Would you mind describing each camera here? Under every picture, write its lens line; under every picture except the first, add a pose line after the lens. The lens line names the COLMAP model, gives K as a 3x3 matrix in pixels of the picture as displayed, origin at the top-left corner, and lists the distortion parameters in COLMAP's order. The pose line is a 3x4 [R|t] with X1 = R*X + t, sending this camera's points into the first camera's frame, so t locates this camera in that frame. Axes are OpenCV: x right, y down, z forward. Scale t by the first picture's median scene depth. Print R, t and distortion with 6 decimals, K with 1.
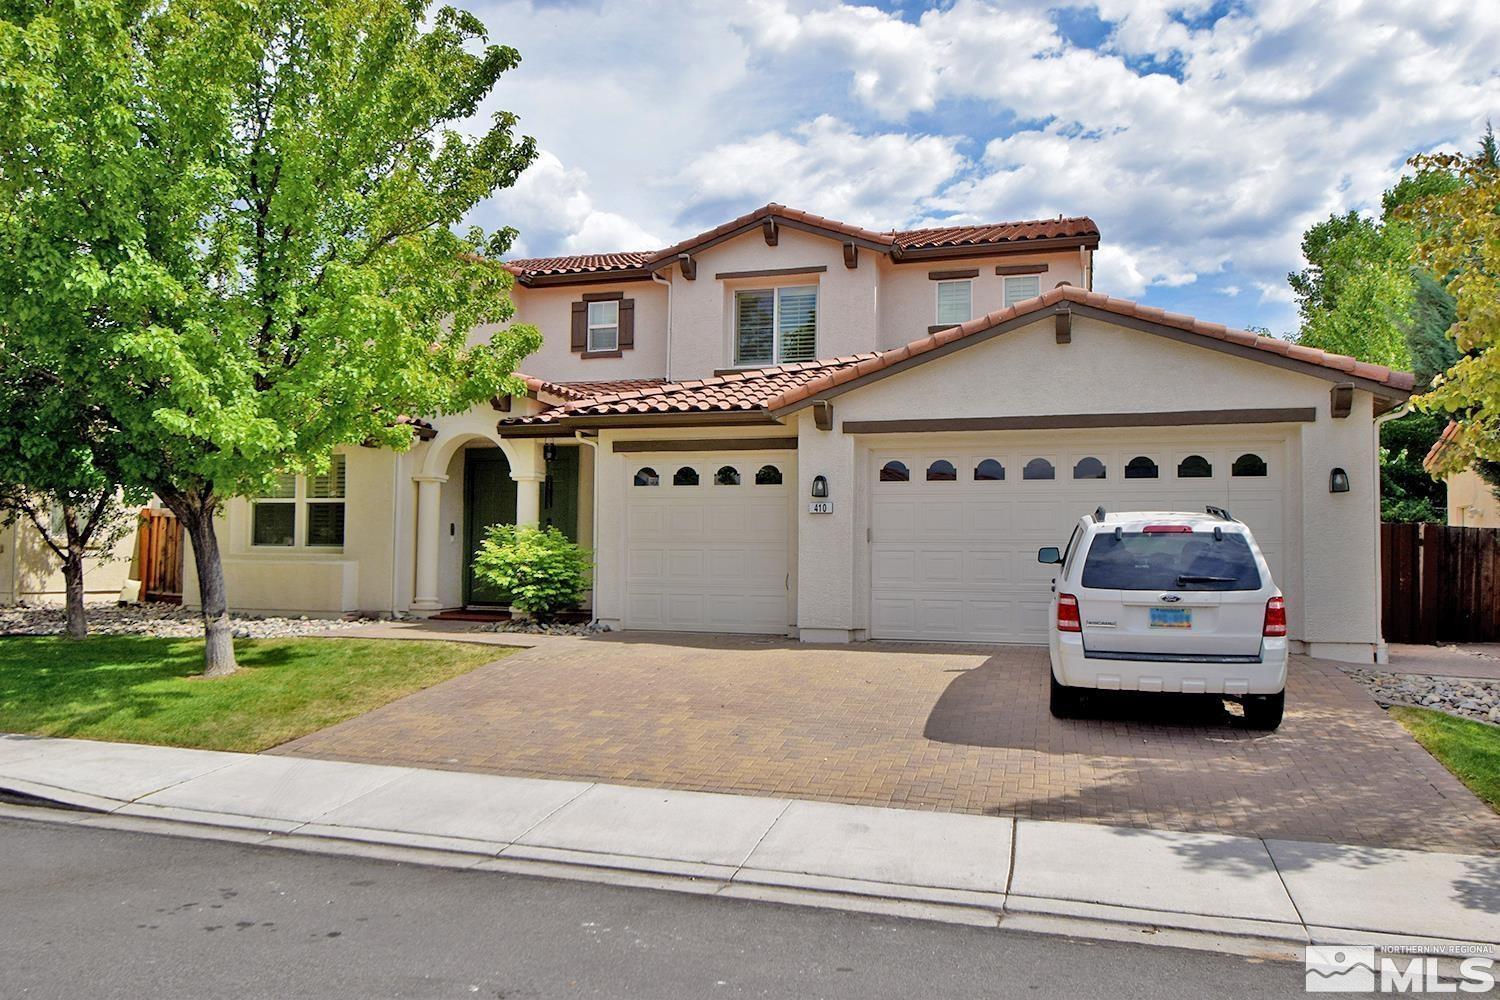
lens RADIAL K [[1077.6, 0, 750.0], [0, 1077.6, 500.0], [0, 0, 1]] dist [-0.000917, 0.000385]
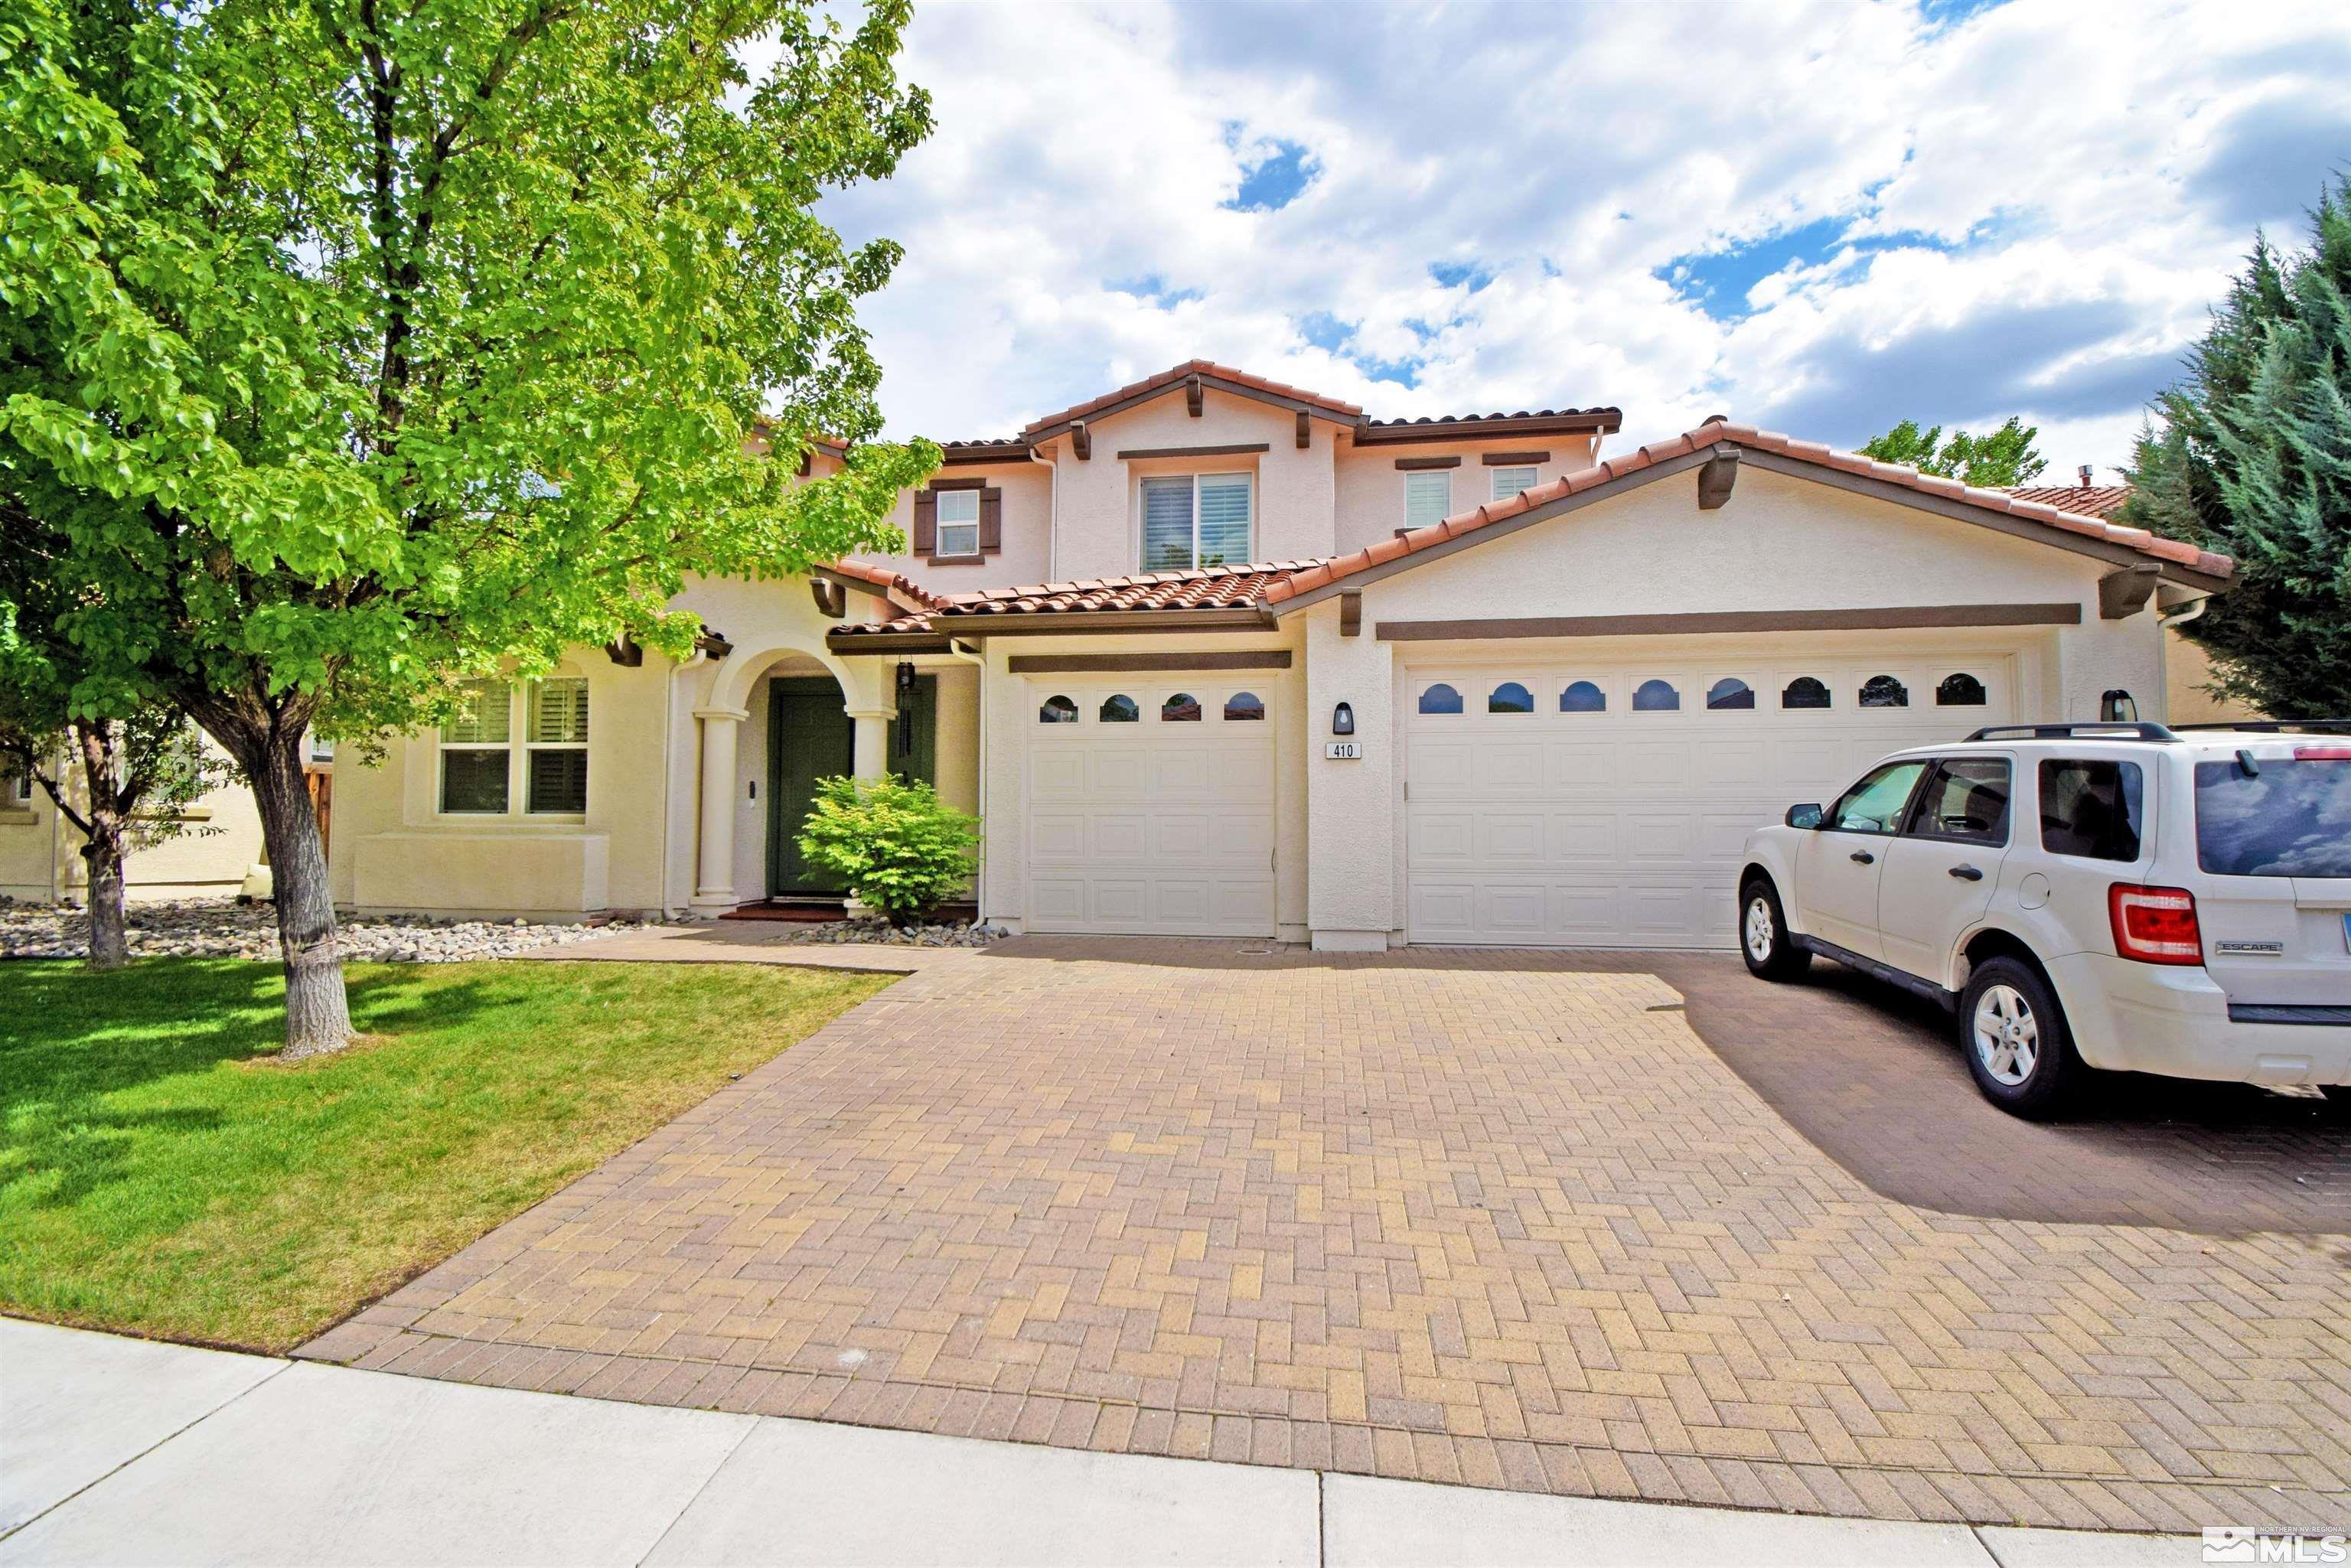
lens RADIAL K [[1030.9, 0, 1175.5], [0, 1030.9, 780.5], [0, 0, 1]] dist [0.023460, -0.030891]
pose [[0.989541, 0.001782, 0.144239, -0.119653], [-0.002274, 0.999992, 0.003245, 0.022184], [-0.144232, -0.003539, 0.989538, 0.346847]]
